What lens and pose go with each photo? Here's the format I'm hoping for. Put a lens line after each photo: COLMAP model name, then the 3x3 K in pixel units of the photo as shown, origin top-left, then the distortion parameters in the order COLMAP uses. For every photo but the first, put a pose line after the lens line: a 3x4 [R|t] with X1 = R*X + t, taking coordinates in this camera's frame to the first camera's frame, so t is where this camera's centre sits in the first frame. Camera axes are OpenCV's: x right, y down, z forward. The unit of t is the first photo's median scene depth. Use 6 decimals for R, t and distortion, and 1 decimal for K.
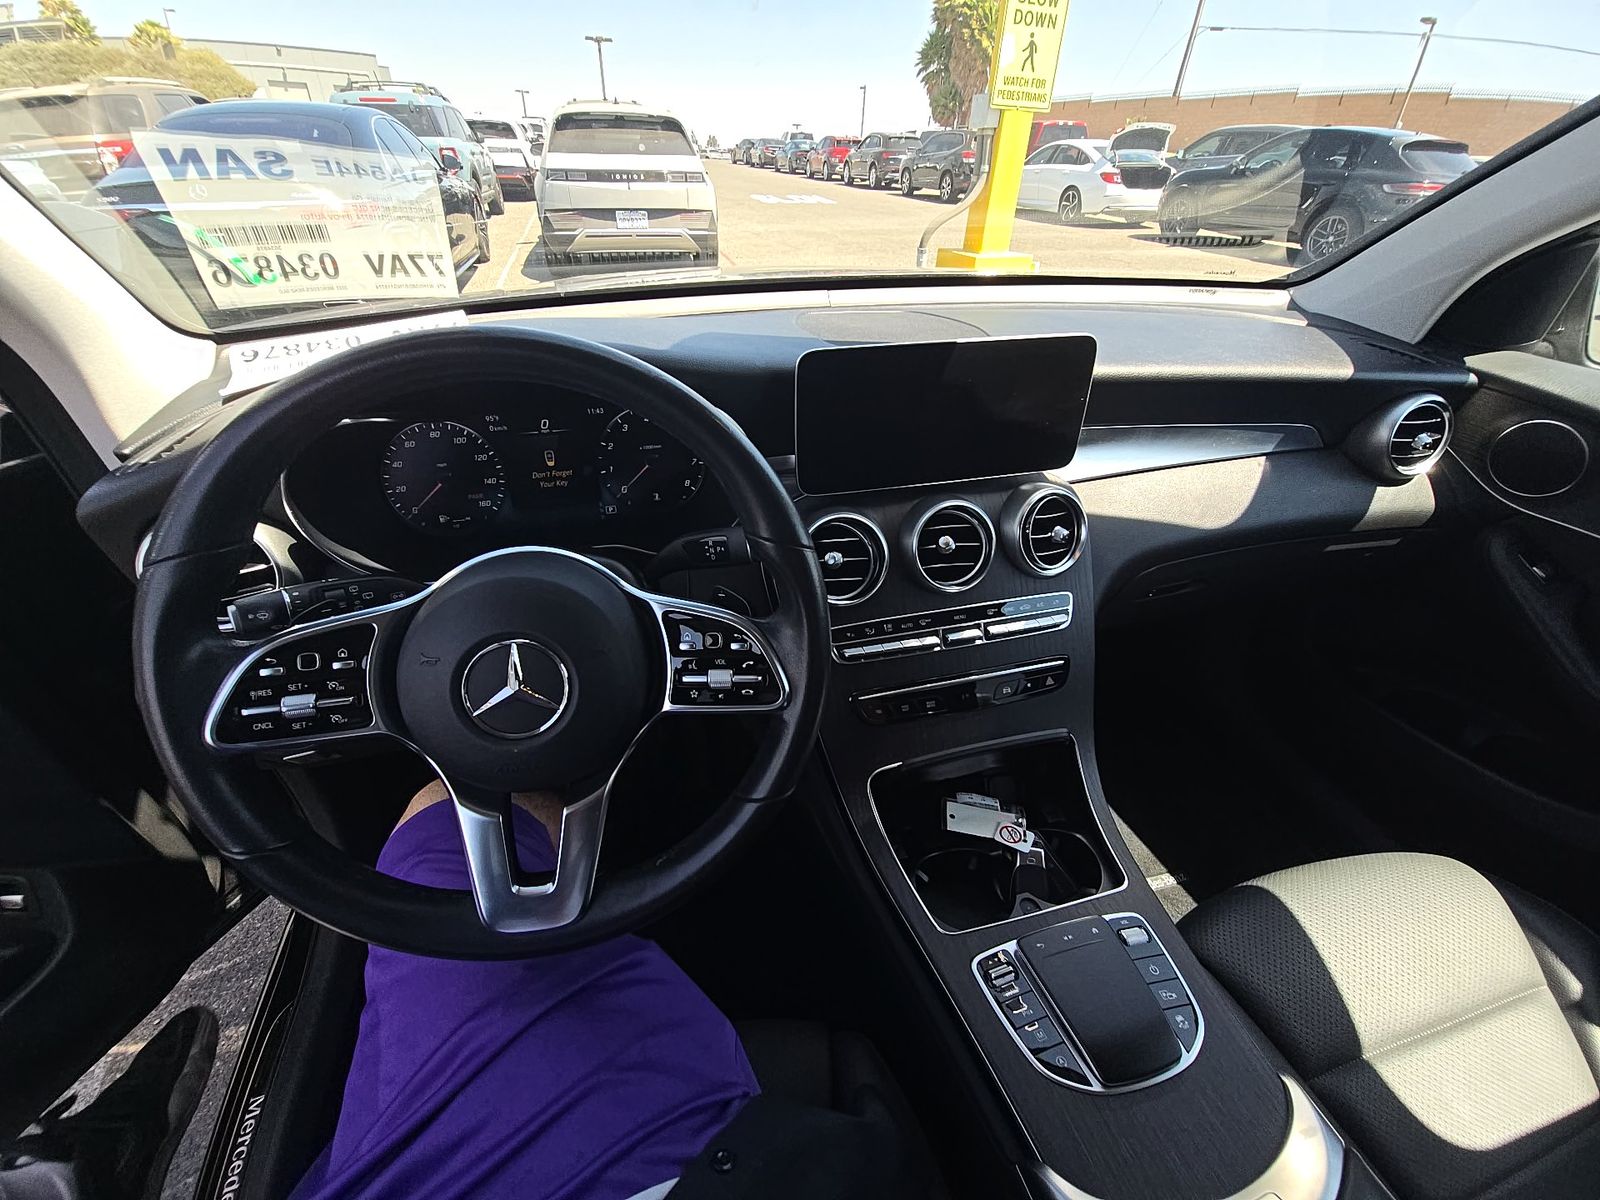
lens RADIAL K [[654.4, 0, 792.3], [0, 654.4, 598.6], [0, 0, 1]] dist [0.016664, -0.008849]
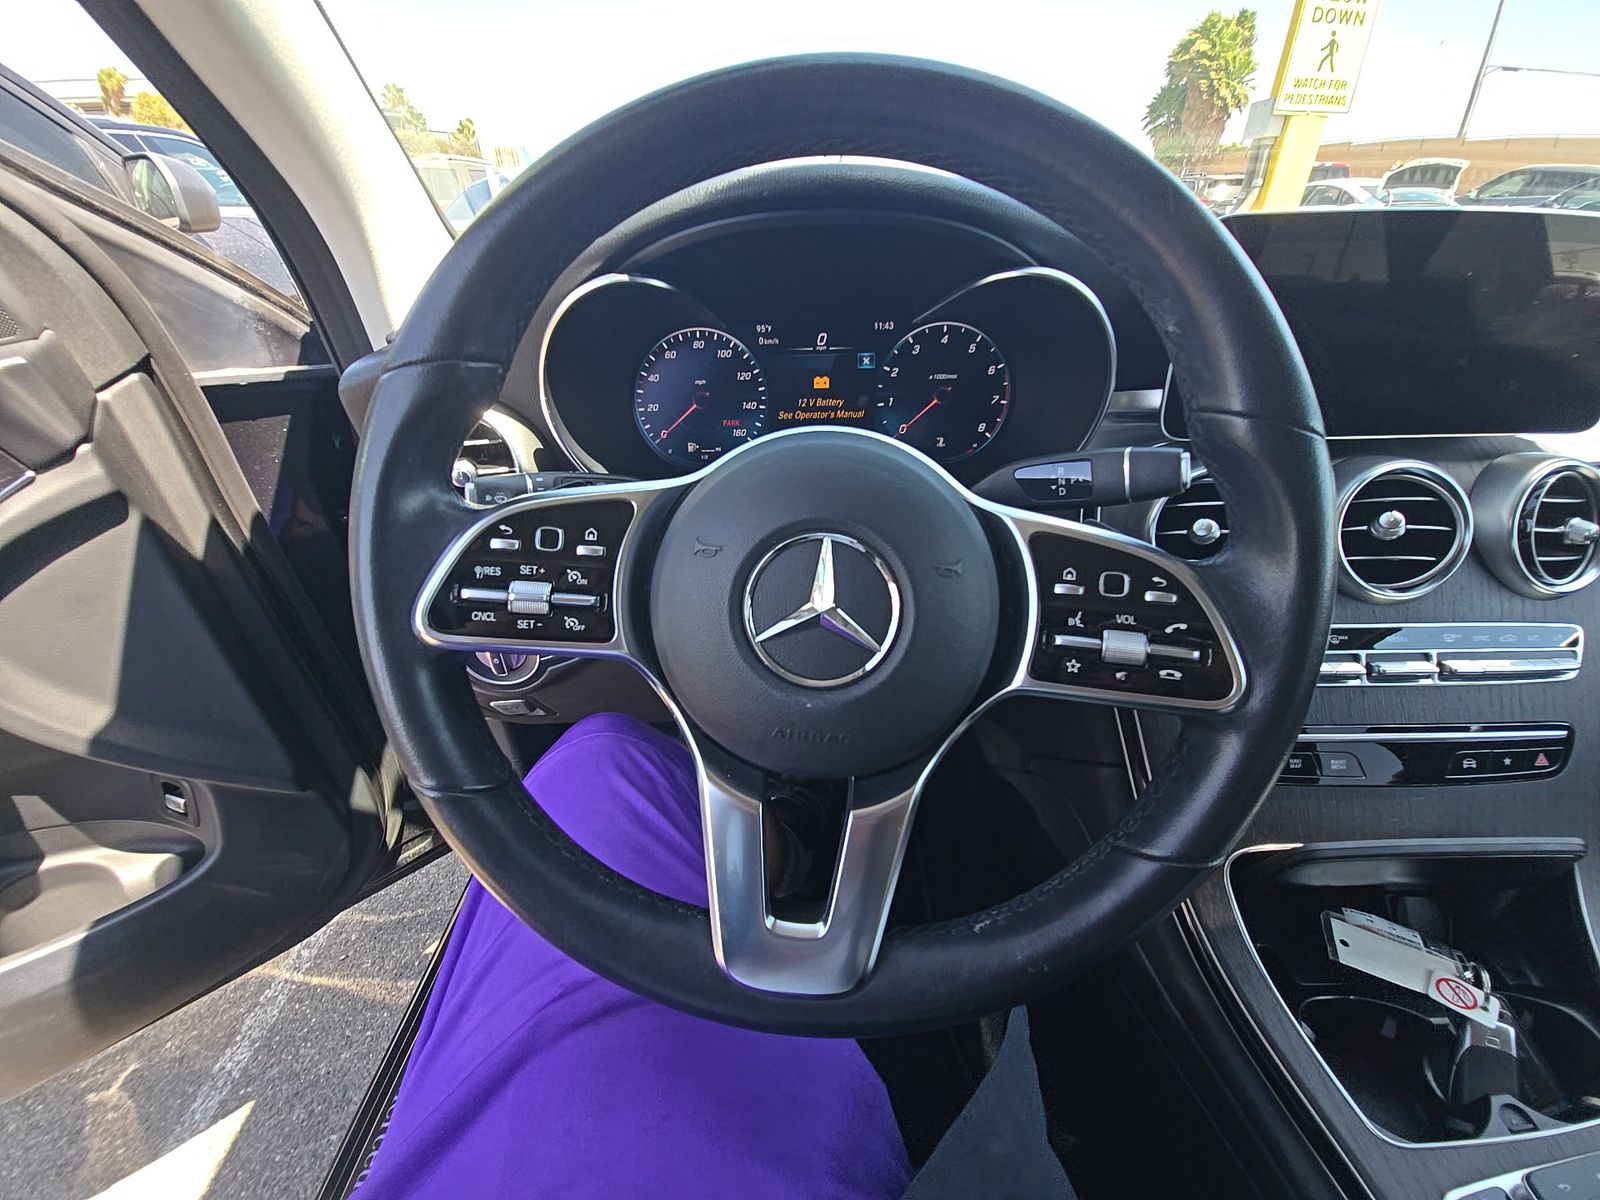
lens RADIAL K [[654.4, 0, 792.3], [0, 654.4, 598.6], [0, 0, 1]] dist [0.016664, -0.008849]
pose [[0.964277, 0.106843, -0.242394, -0.188488], [-0.122582, 0.991159, -0.050760, 0.104957], [0.234828, 0.078660, 0.968849, 0.235686]]
